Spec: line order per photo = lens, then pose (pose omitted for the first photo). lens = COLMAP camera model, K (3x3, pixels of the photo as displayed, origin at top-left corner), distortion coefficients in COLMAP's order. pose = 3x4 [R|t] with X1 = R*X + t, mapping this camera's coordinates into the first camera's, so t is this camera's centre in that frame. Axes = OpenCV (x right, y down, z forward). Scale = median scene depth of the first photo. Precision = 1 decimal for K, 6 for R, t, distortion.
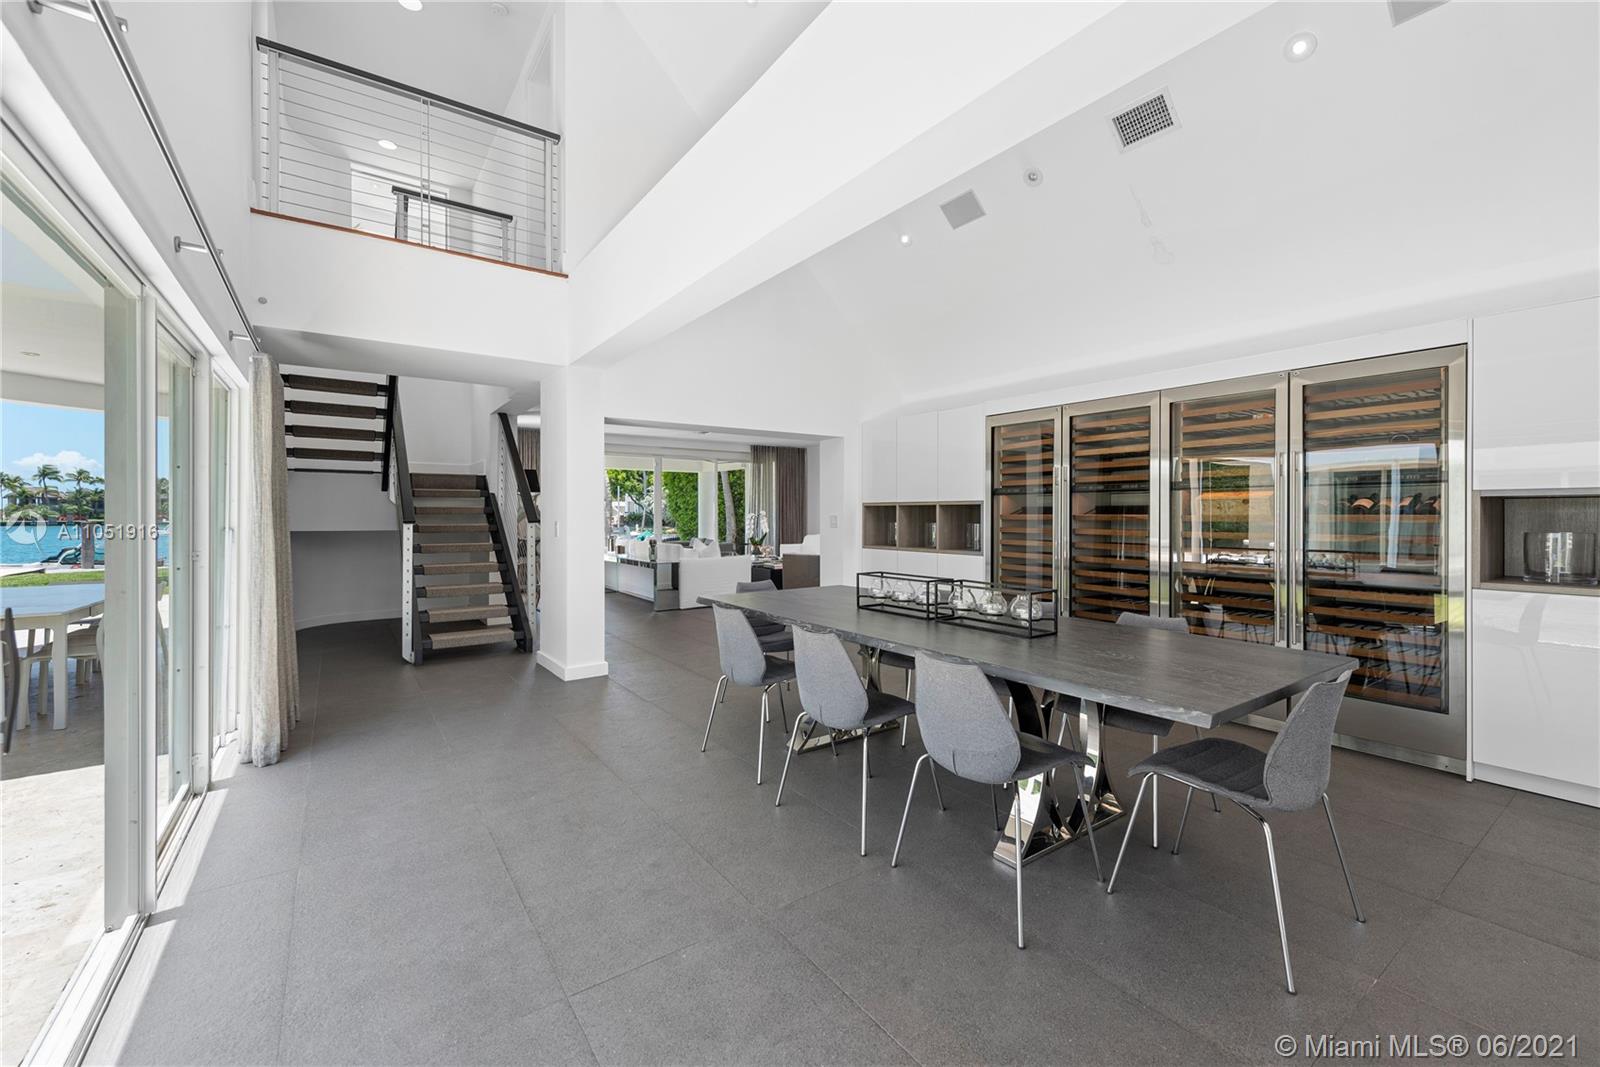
lens RADIAL K [[653.2, 0, 800.7], [0, 653.2, 511.4], [0, 0, 1]] dist [-0.001264, -0.000011]
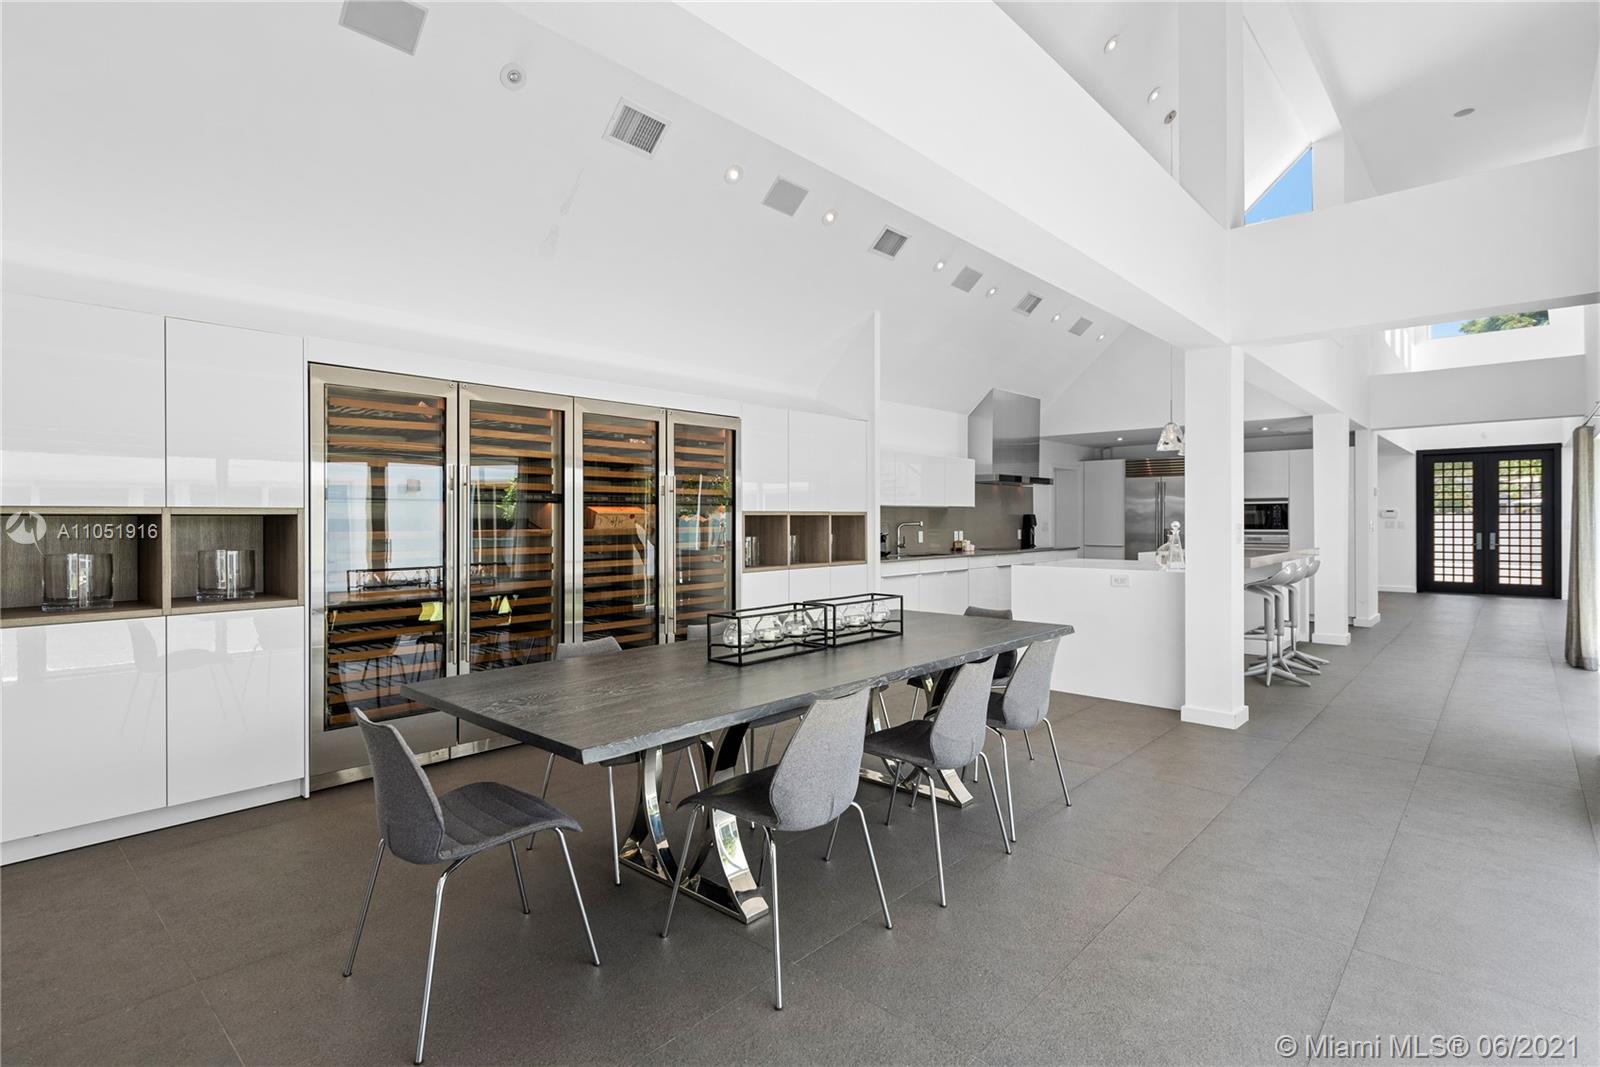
lens RADIAL K [[800.7, 0, 801.0], [0, 800.7, 514.6], [0, 0, 1]] dist [0.069285, -0.000062]
pose [[-0.206738, 0.012357, 0.978318, -0.920692], [0.009382, 0.999899, -0.010647, 0.000439], [-0.978351, 0.006977, -0.206833, 1.294620]]
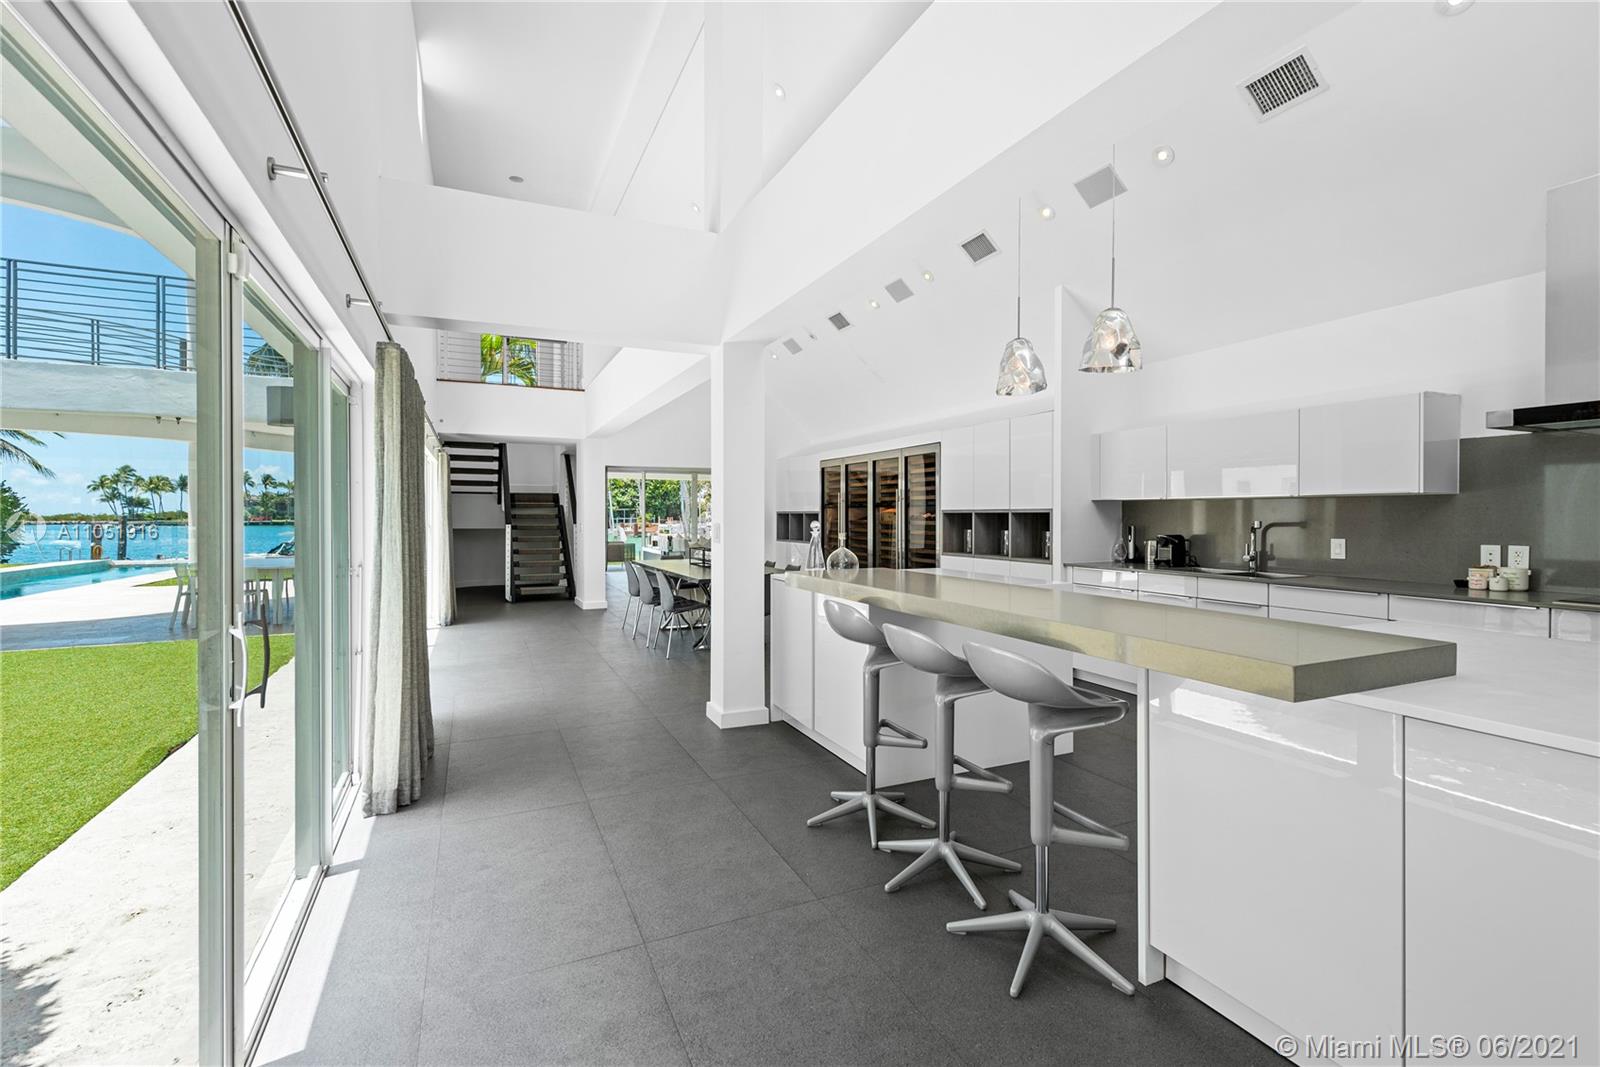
lens RADIAL K [[728.9, 0, 801.2], [0, 728.9, 517.0], [0, 0, 1]] dist [0.000117, 0.000214]
pose [[0.979801, 0.007595, -0.199831, 0.119600], [-0.007905, 0.999968, -0.000757, -0.000498], [0.199819, 0.002322, 0.979830, -0.163284]]
